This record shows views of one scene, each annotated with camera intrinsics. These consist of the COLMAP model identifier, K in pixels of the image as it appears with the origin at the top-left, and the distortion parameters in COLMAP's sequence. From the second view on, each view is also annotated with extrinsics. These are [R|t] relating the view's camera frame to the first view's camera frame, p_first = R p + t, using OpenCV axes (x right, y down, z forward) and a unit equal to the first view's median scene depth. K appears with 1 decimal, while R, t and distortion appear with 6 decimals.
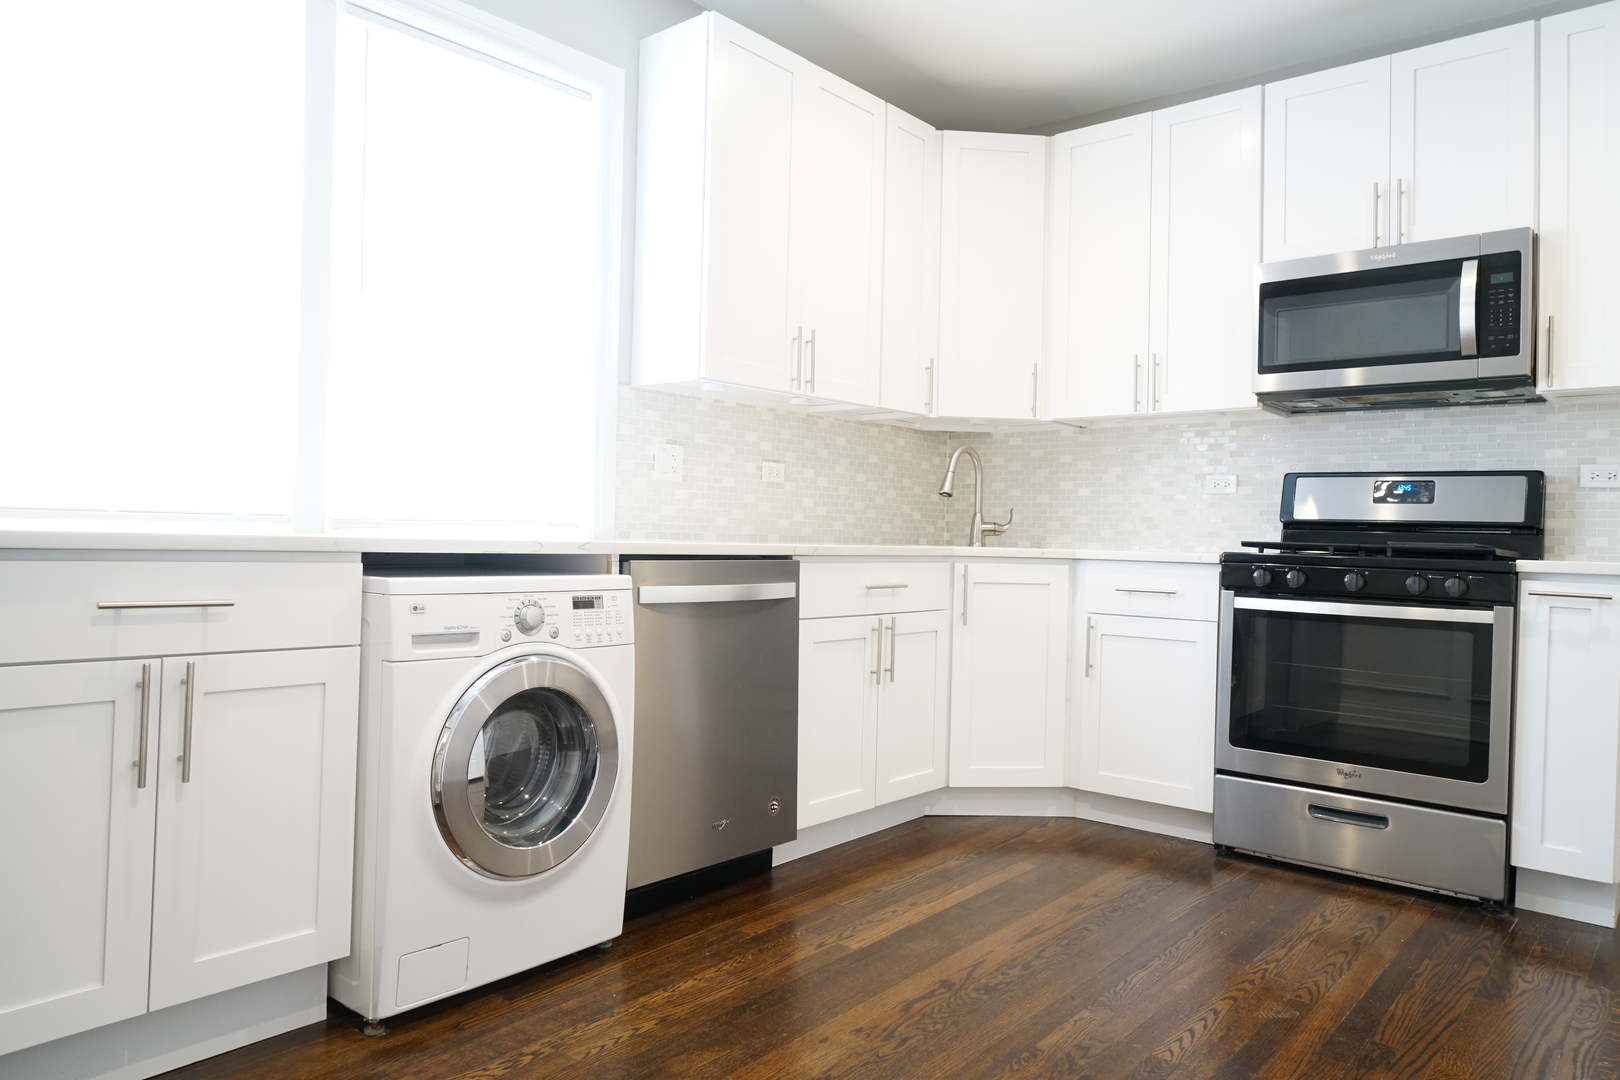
lens RADIAL K [[1086.0, 0, 823.6], [0, 1086.0, 534.8], [0, 0, 1]] dist [-0.020831, 0.018244]
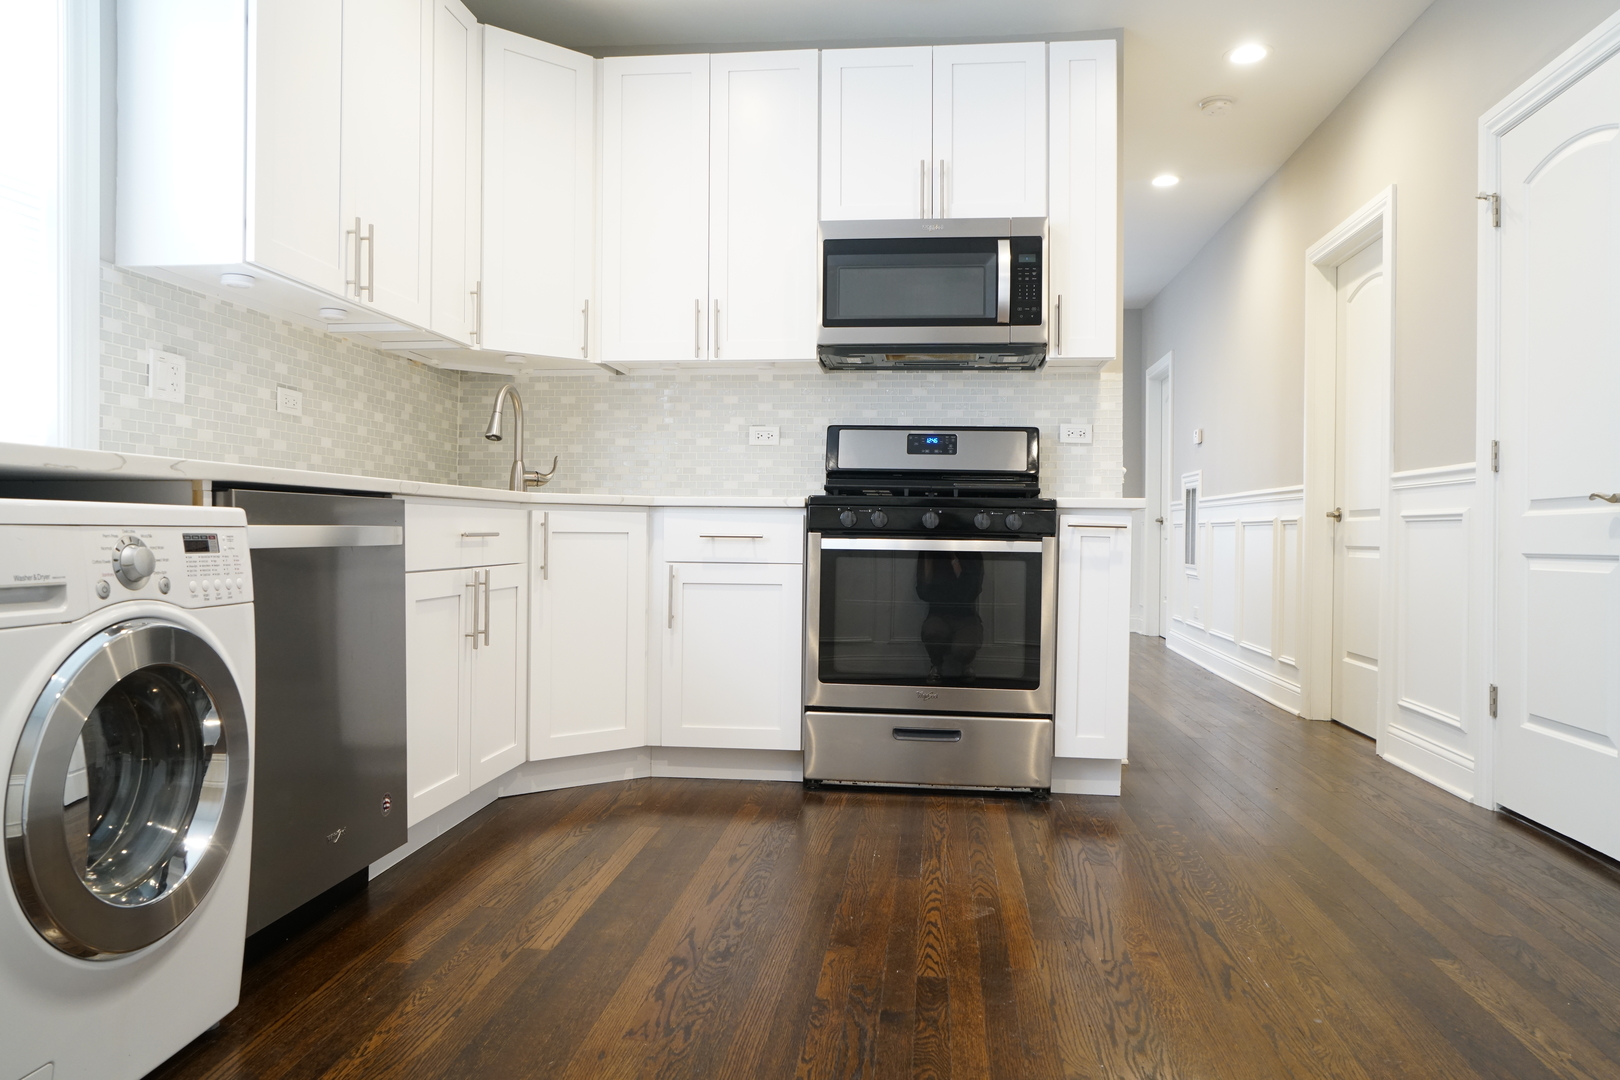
lens RADIAL K [[1086.0, 0, 822.3], [0, 1086.0, 534.2], [0, 0, 1]] dist [-0.020831, 0.018244]
pose [[0.828880, -0.017498, 0.559153, -0.211524], [0.008532, 0.999790, 0.018640, 0.035972], [-0.559361, -0.010679, 0.828855, 0.149123]]
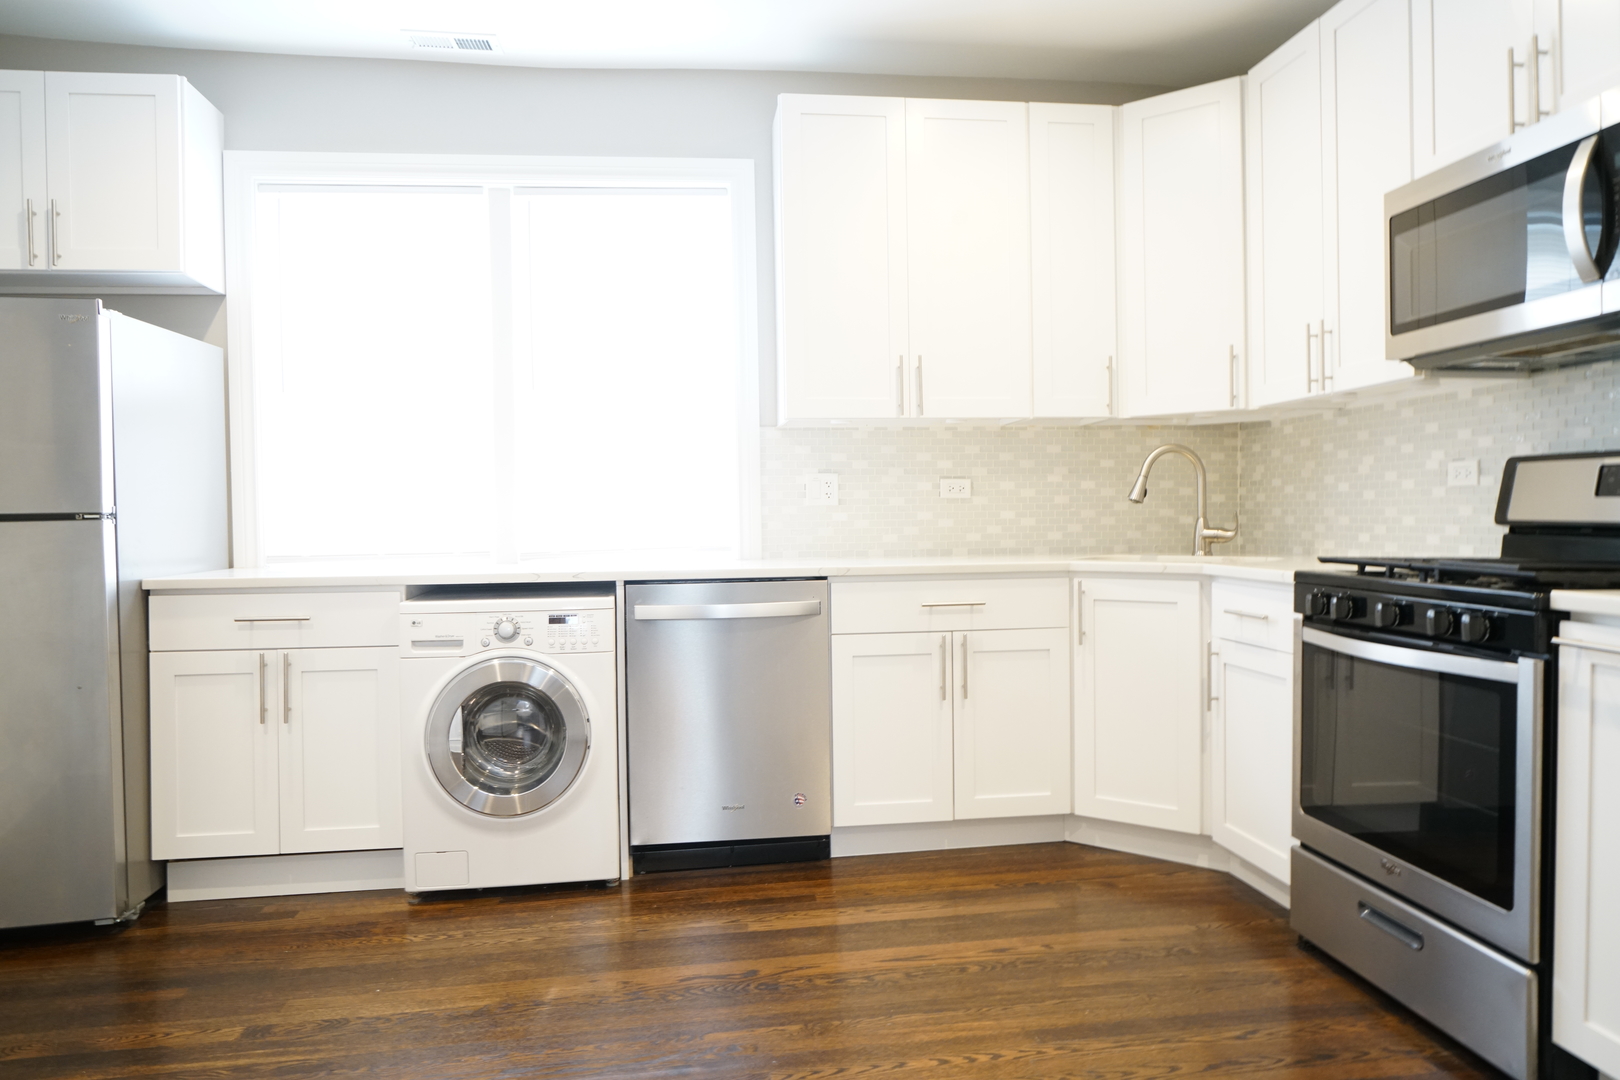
lens RADIAL K [[1086.0, 0, 817.8], [0, 1086.0, 536.2], [0, 0, 1]] dist [-0.020831, 0.018244]
pose [[0.743101, -0.020812, -0.668855, 0.690052], [0.032563, 0.999457, 0.005080, -0.027163], [0.668386, -0.025555, 0.743375, 0.175908]]
